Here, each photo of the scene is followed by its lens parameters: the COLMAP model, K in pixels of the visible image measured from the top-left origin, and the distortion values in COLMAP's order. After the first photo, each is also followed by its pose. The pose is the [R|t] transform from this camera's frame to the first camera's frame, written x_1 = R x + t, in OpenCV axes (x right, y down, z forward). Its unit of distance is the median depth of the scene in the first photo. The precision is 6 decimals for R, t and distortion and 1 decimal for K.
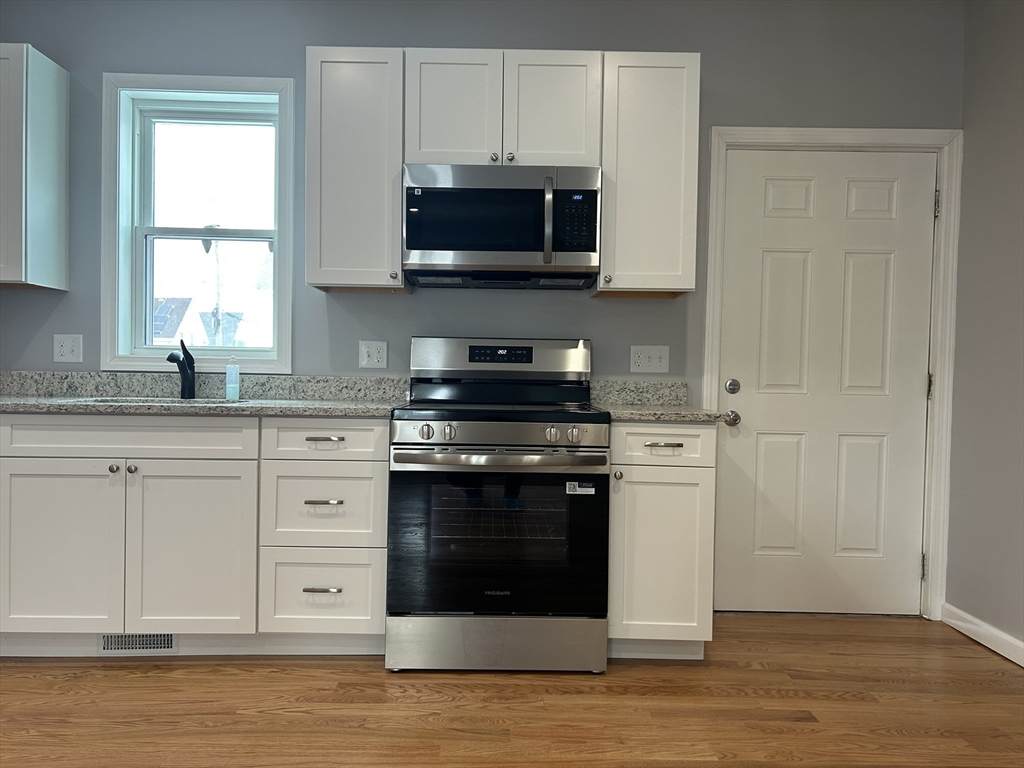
lens RADIAL K [[774.5, 0, 512.0], [0, 774.5, 384.0], [0, 0, 1]] dist [0.009750, -0.000569]
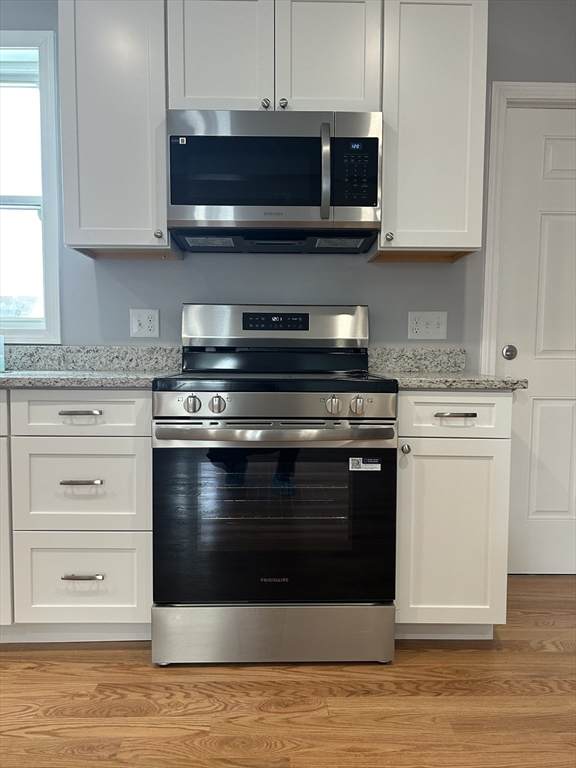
lens RADIAL K [[580.9, 0, 288.0], [0, 580.9, 384.0], [0, 0, 1]] dist [0.009750, -0.000569]
pose [[0.999940, -0.010906, 0.000240, -0.000334], [0.010887, 0.999094, 0.041145, 0.011950], [-0.000689, -0.041140, 0.999153, 0.318962]]
